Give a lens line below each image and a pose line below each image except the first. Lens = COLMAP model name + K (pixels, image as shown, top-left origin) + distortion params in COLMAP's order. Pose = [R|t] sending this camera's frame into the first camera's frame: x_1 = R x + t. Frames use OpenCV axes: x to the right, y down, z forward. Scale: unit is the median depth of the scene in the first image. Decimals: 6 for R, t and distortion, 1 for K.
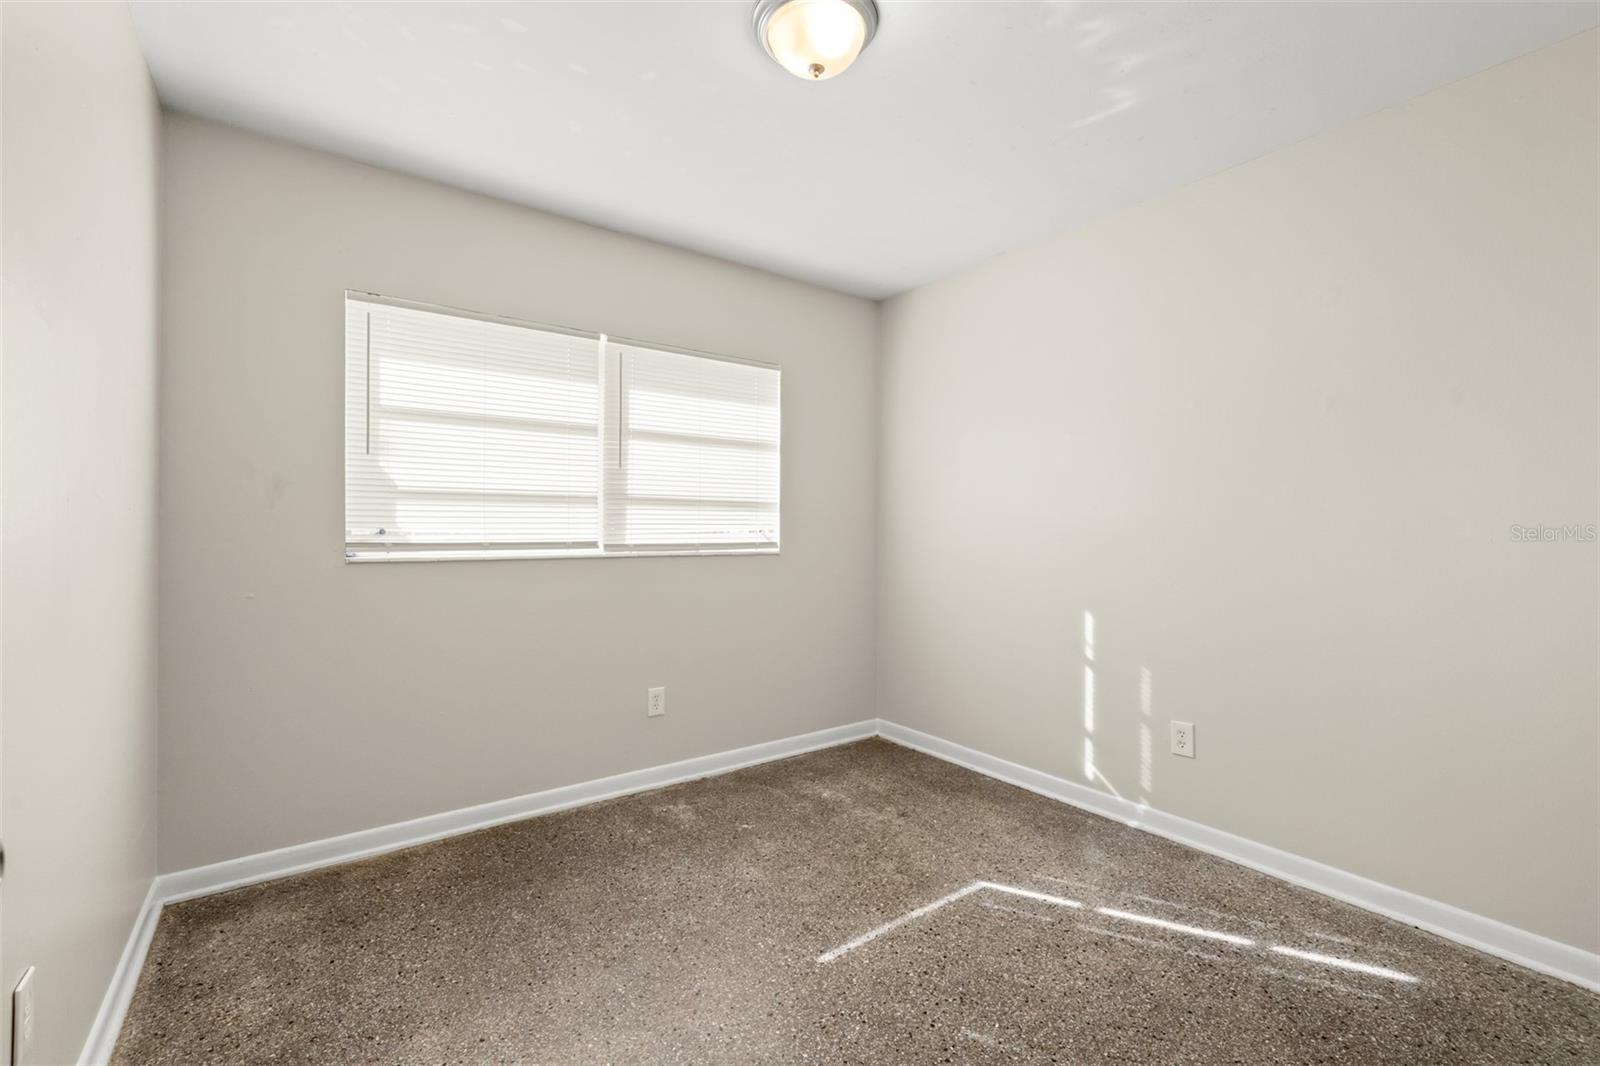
lens RADIAL K [[687.1, 0, 796.2], [0, 687.1, 535.2], [0, 0, 1]] dist [0.000537, -0.000100]
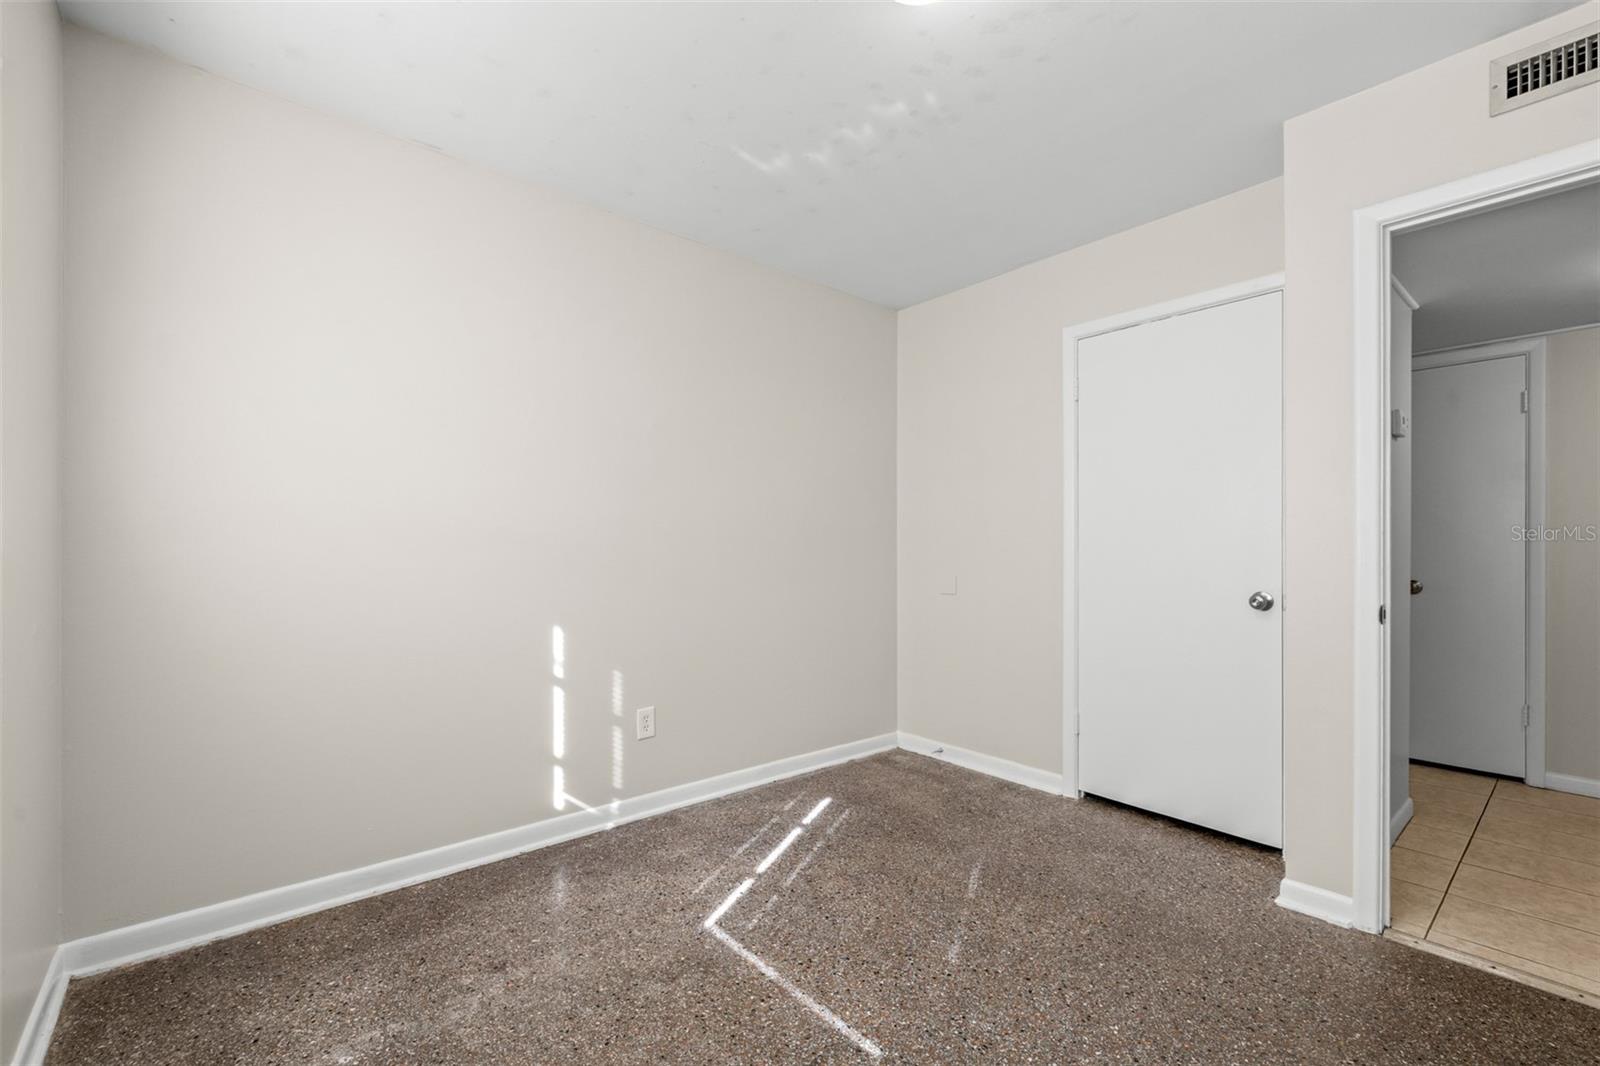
lens RADIAL K [[673.6, 0, 799.0], [0, 673.6, 566.7], [0, 0, 1]] dist [0.003241, 0.000259]
pose [[-0.072339, -0.029239, 0.996951, -0.626158], [0.003983, 0.999554, 0.029604, 0.008621], [-0.997372, 0.006112, -0.072190, 0.956275]]
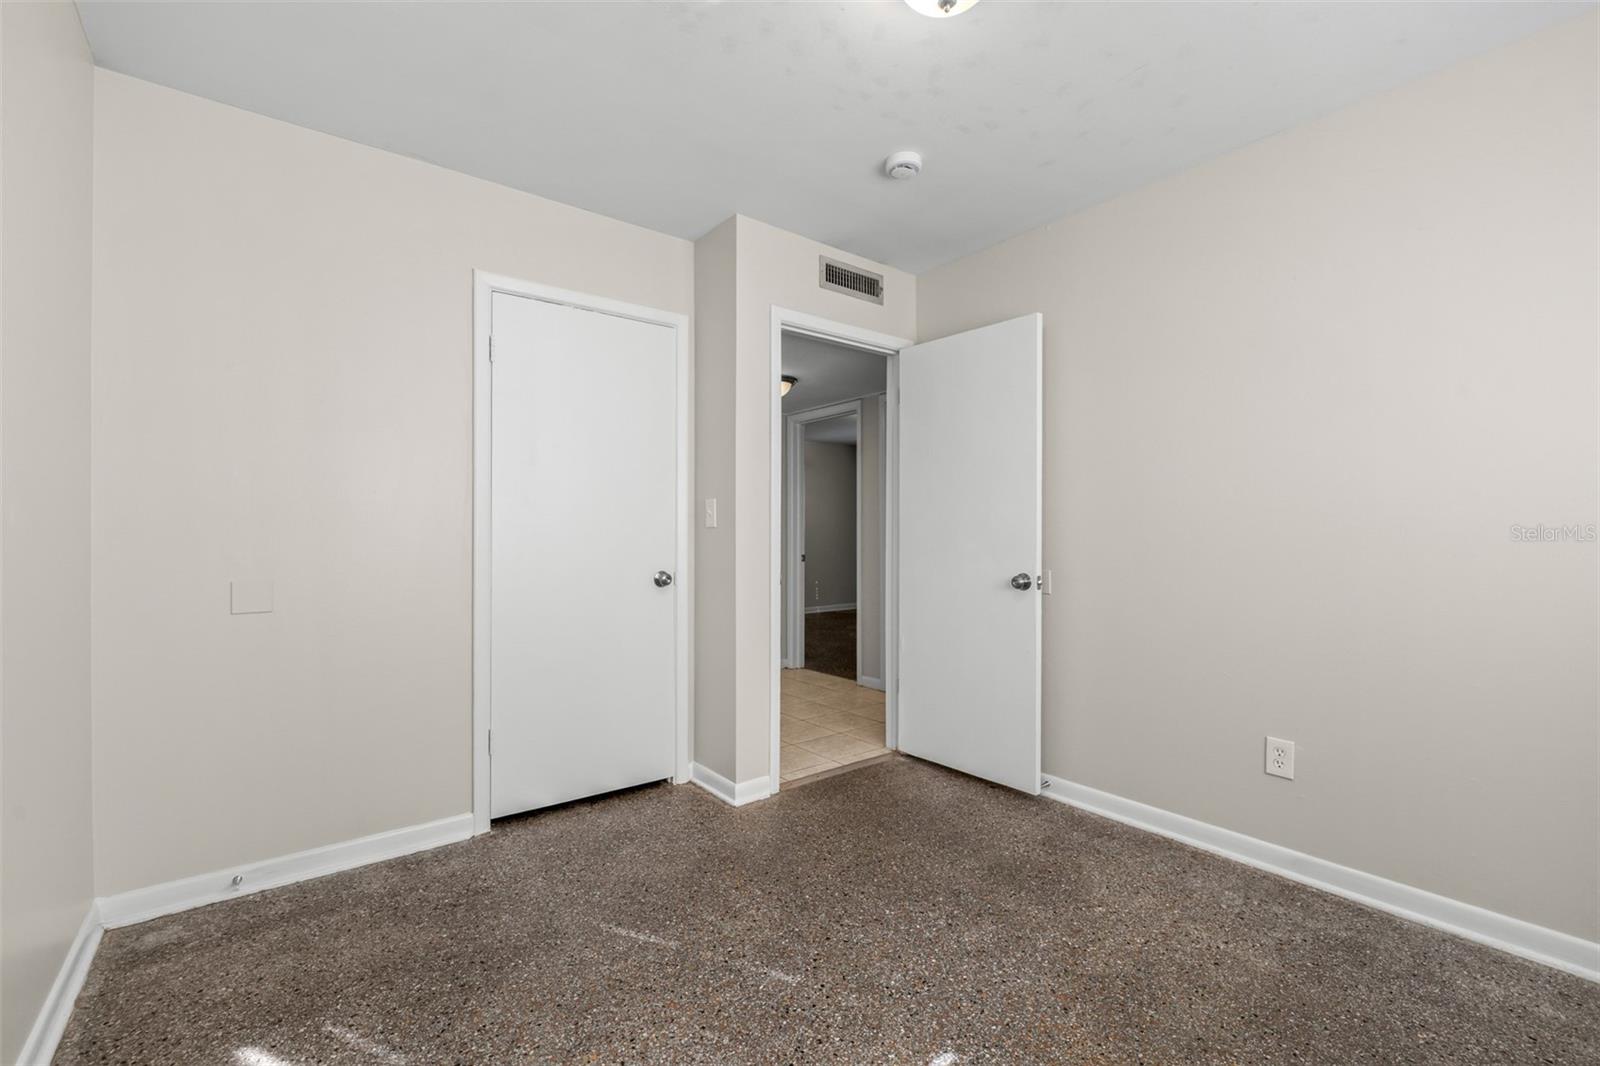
lens RADIAL K [[687.1, 0, 796.2], [0, 687.1, 535.2], [0, 0, 1]] dist [0.000537, -0.000100]
pose [[-0.999388, -0.001553, -0.034935, 0.200684], [-0.001686, 0.999991, 0.003803, 0.011603], [0.034929, 0.003859, -0.999382, 1.486398]]
